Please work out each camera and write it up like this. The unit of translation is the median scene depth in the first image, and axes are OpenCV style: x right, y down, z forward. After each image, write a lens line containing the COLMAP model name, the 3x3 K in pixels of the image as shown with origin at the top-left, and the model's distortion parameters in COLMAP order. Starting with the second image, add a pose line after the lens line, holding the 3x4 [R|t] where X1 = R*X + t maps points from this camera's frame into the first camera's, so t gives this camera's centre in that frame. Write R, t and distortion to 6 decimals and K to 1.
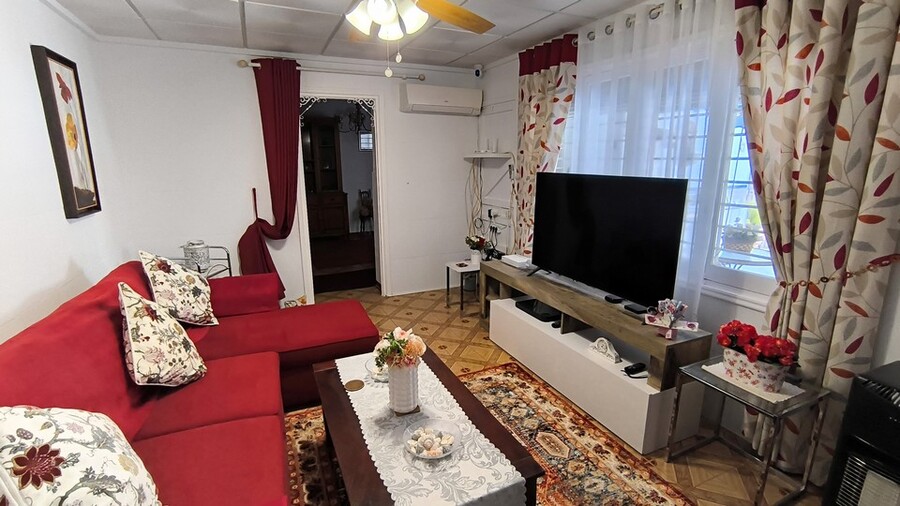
lens RADIAL K [[409.2, 0, 450.0], [0, 409.2, 253.0], [0, 0, 1]] dist [-0.039586, 0.021709]
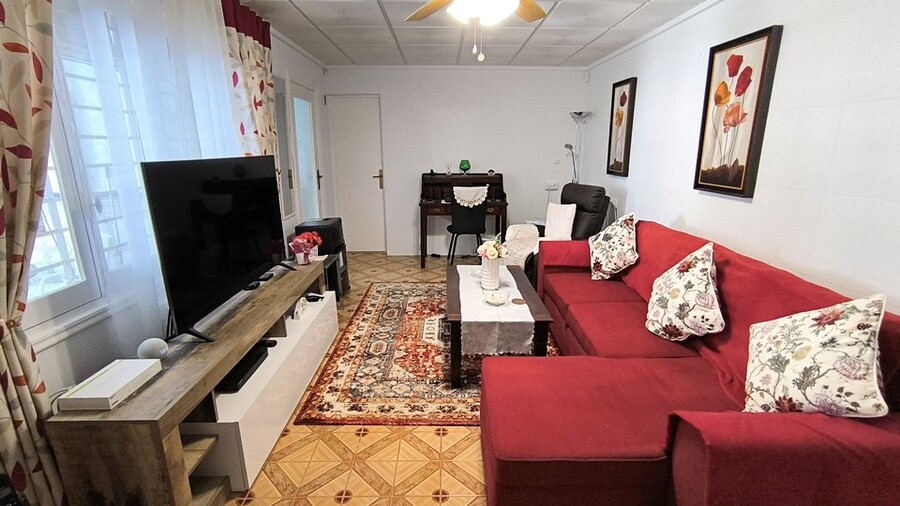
lens RADIAL K [[414.8, 0, 450.0], [0, 414.8, 253.0], [0, 0, 1]] dist [0.010049, 0.000092]
pose [[-0.914101, -0.100598, 0.392811, -0.401559], [0.092827, 0.891095, 0.444222, -0.342846], [-0.394719, 0.442527, -0.805212, 1.541281]]
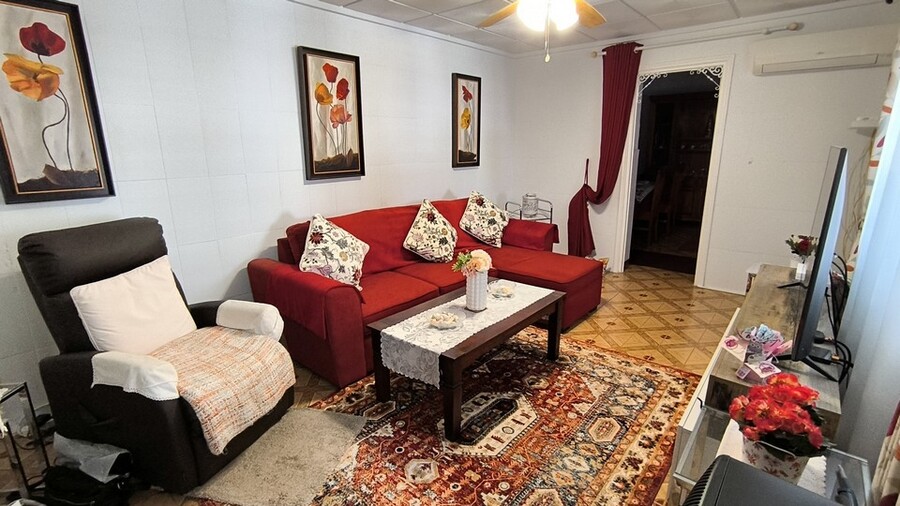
lens RADIAL K [[426.5, 0, 468.3], [0, 426.5, 251.3], [0, 0, 1]] dist [-0.037956, 0.024832]
pose [[0.447803, 0.216842, -0.867440, 0.706778], [-0.194623, 0.970525, 0.142139, -0.006093], [0.872694, 0.105174, 0.476806, 0.171845]]
